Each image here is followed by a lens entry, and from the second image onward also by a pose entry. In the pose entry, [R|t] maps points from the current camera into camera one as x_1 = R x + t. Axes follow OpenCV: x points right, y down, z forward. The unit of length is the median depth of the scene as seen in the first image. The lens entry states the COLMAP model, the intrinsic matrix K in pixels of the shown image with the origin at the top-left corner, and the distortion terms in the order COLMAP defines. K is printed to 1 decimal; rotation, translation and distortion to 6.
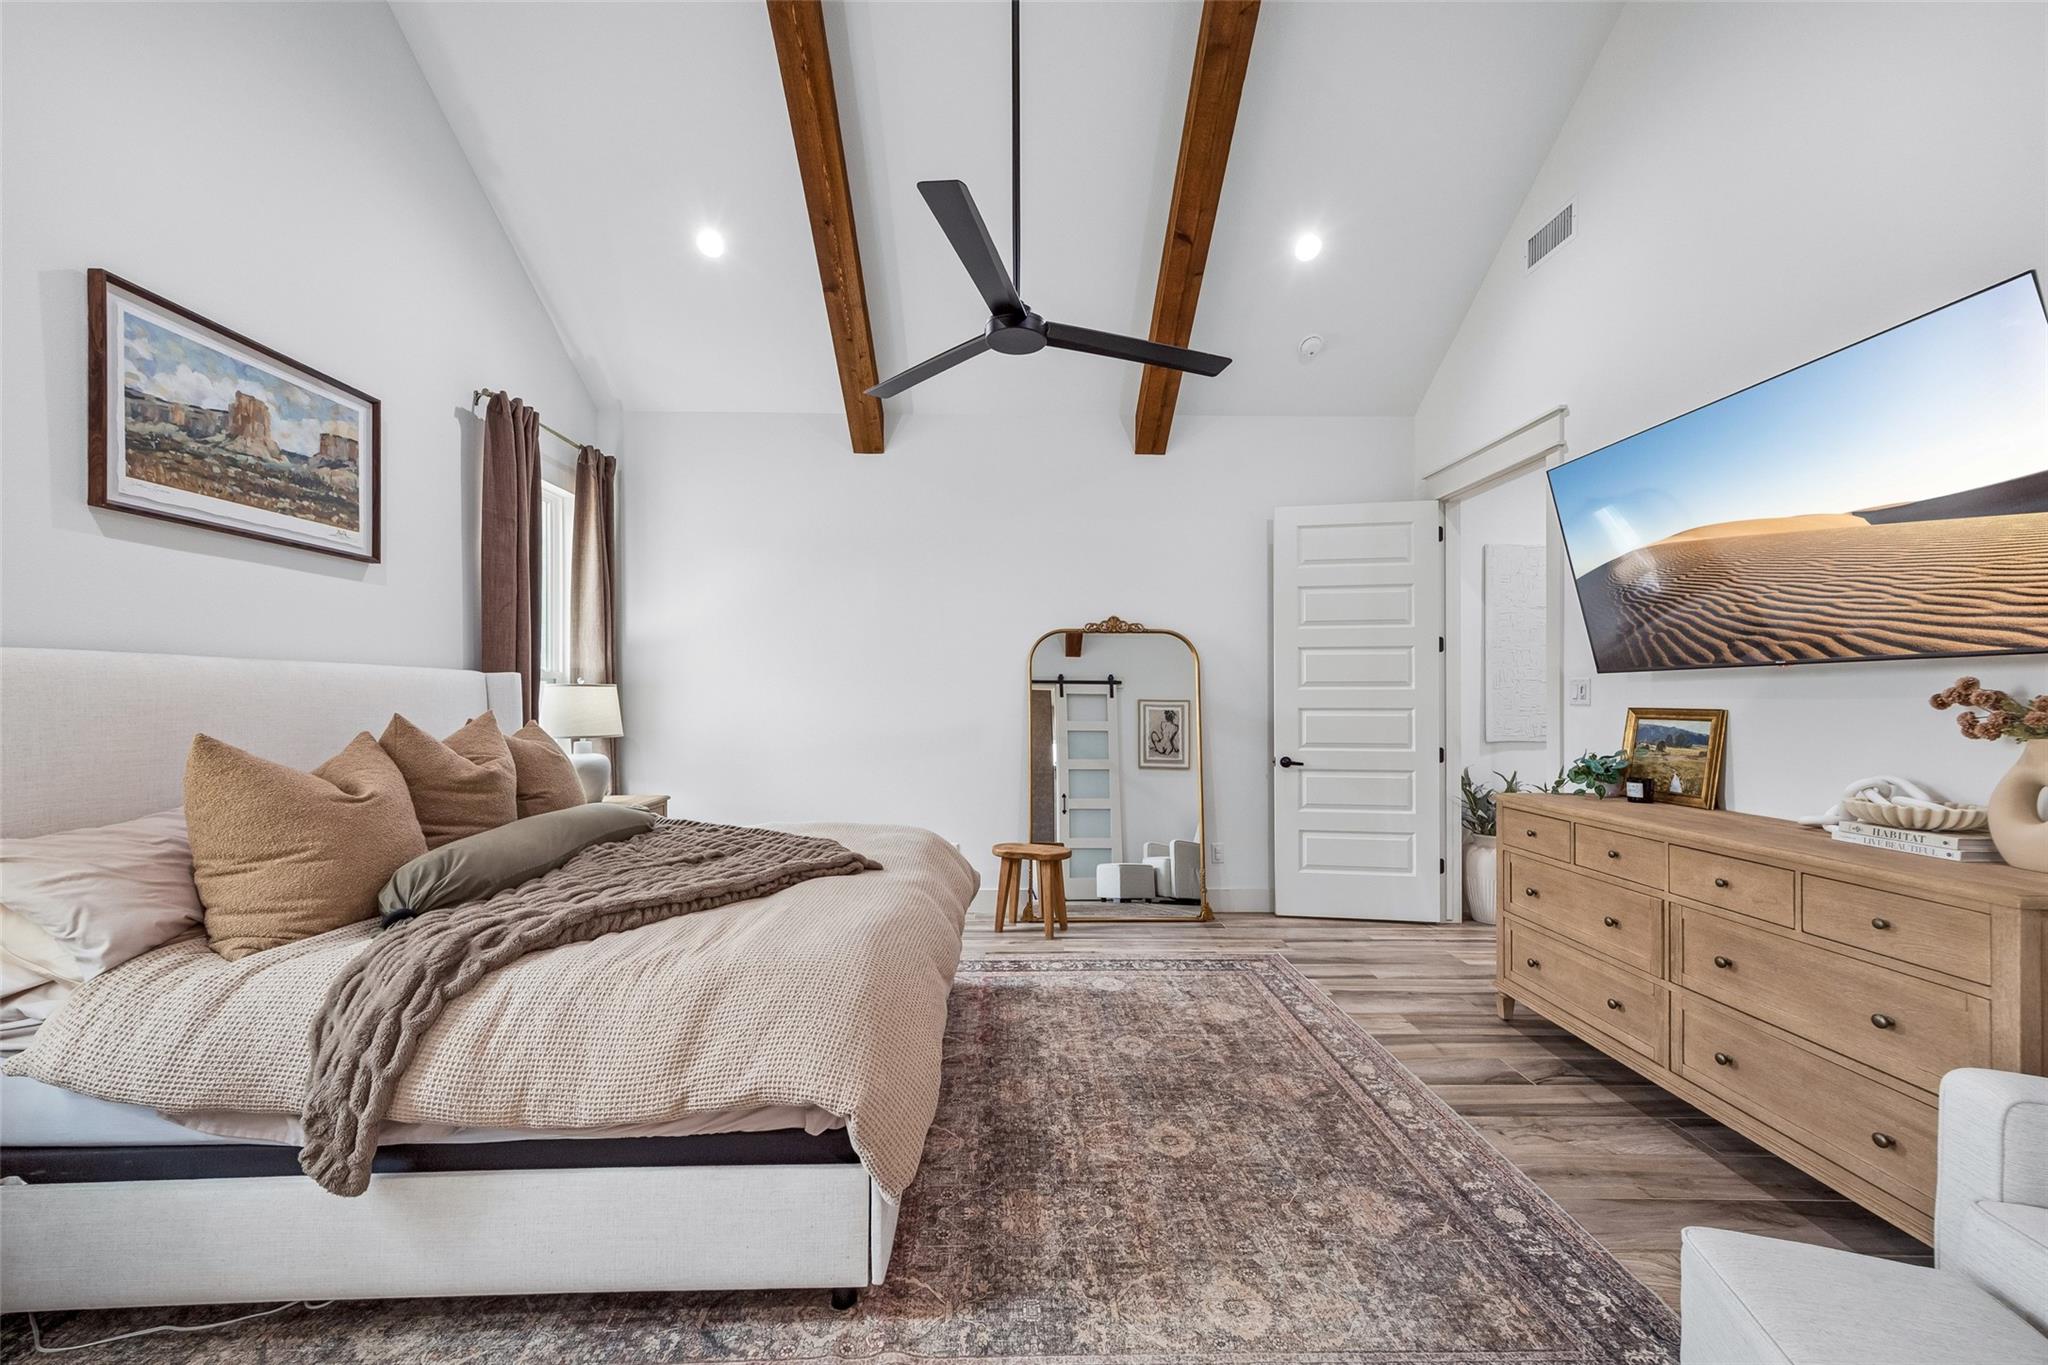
lens RADIAL K [[790.0, 0, 1013.0], [0, 790.0, 697.6], [0, 0, 1]] dist [0.001688, 0.000151]
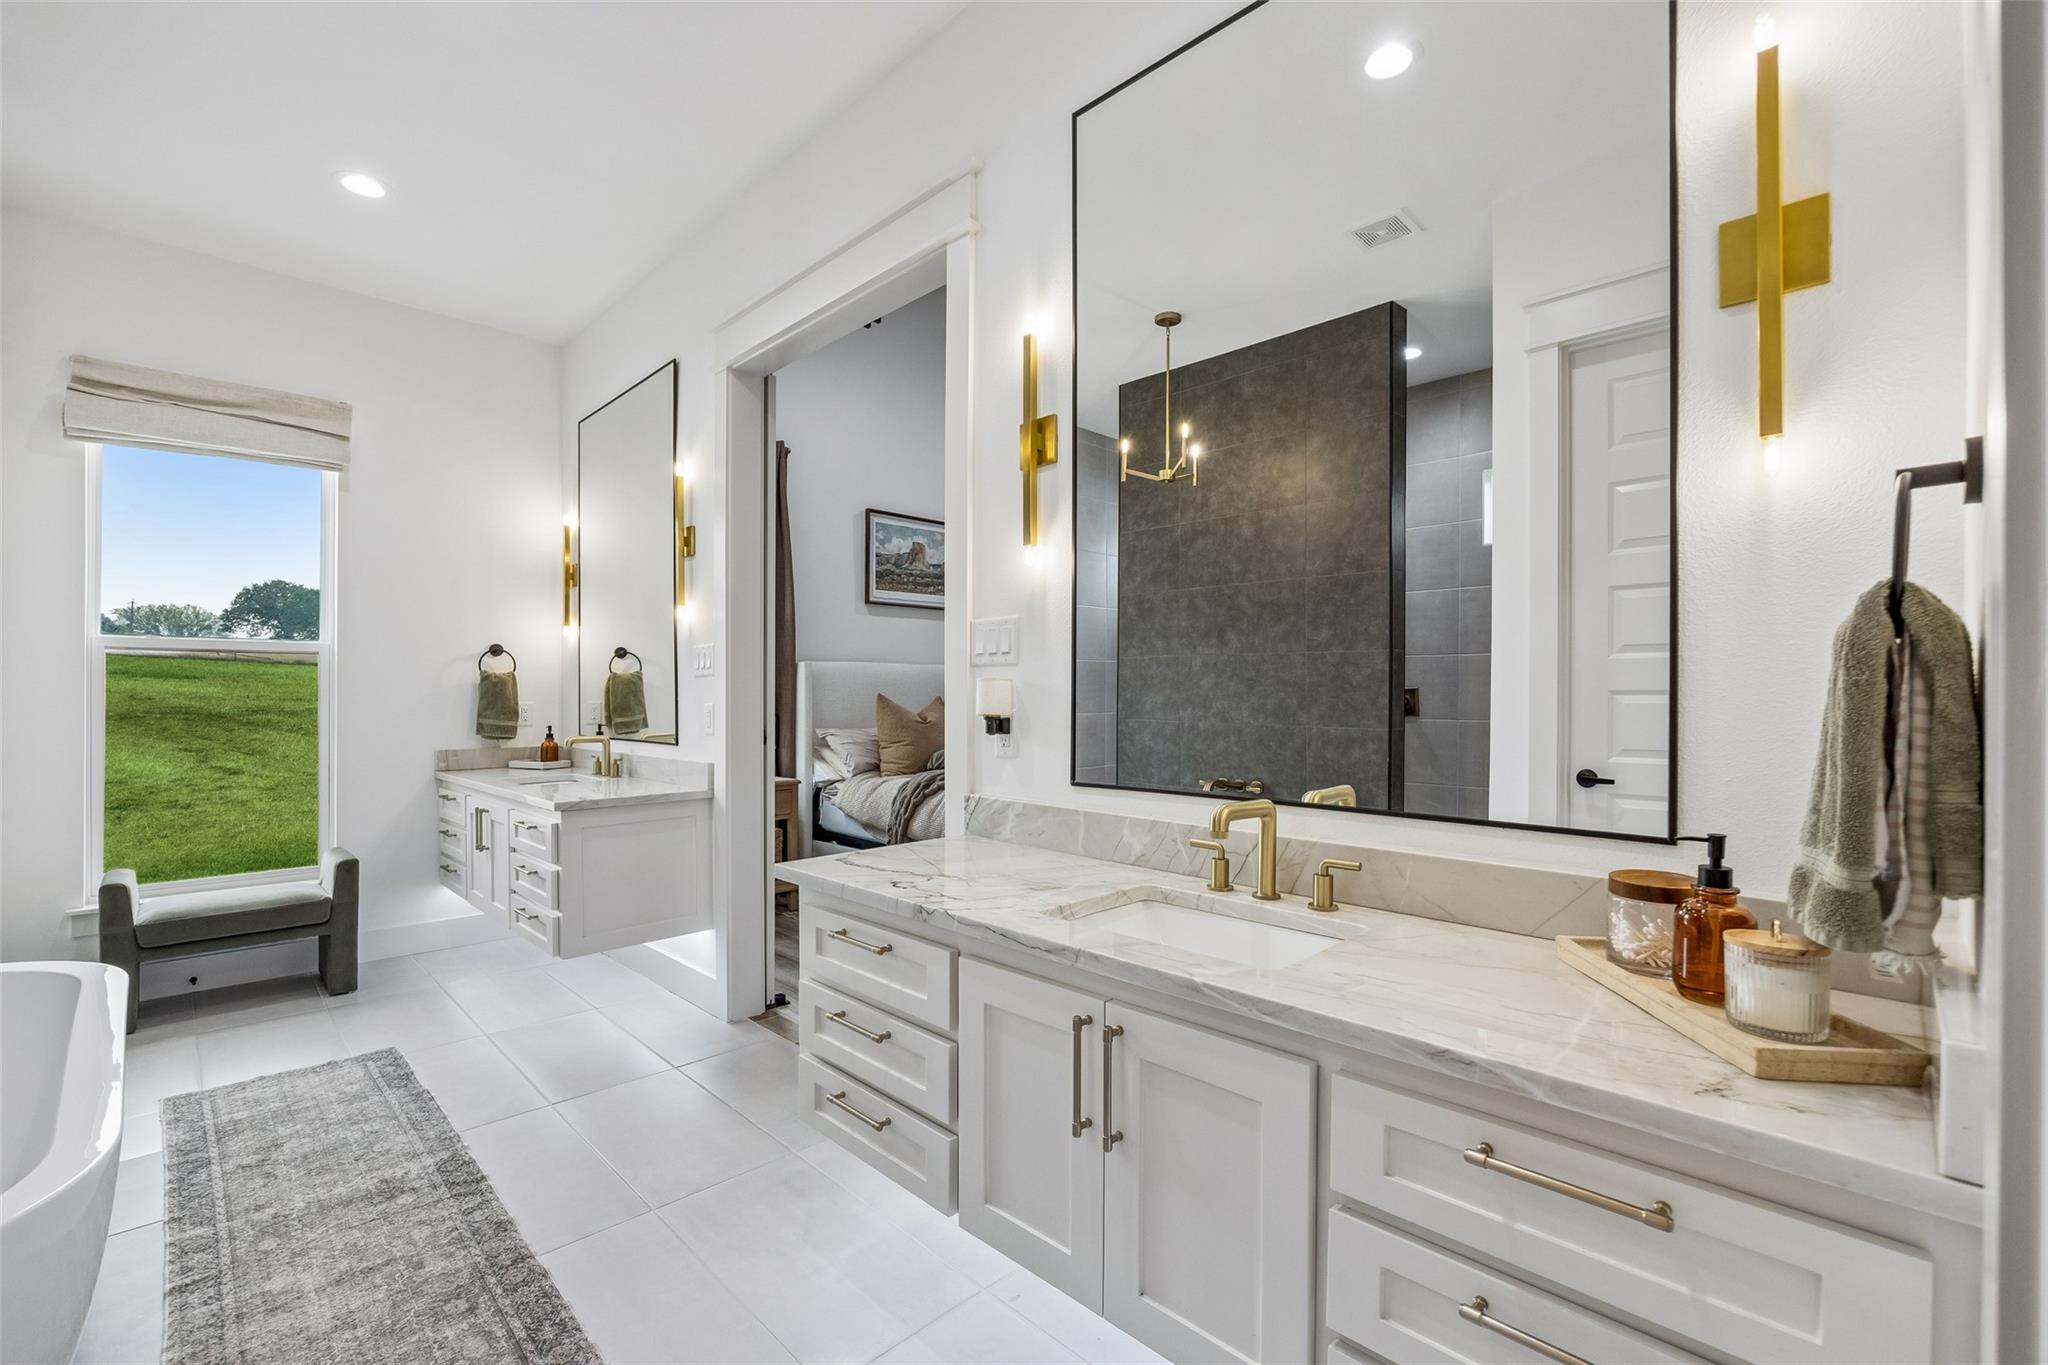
lens RADIAL K [[913.2, 0, 1020.3], [0, 913.2, 692.5], [0, 0, 1]] dist [-0.001245, -0.000051]
pose [[0.691663, 0.006955, -0.722187, 1.258693], [-0.004115, 0.999975, 0.005689, 0.018579], [0.722209, -0.000963, 0.691675, -0.640693]]
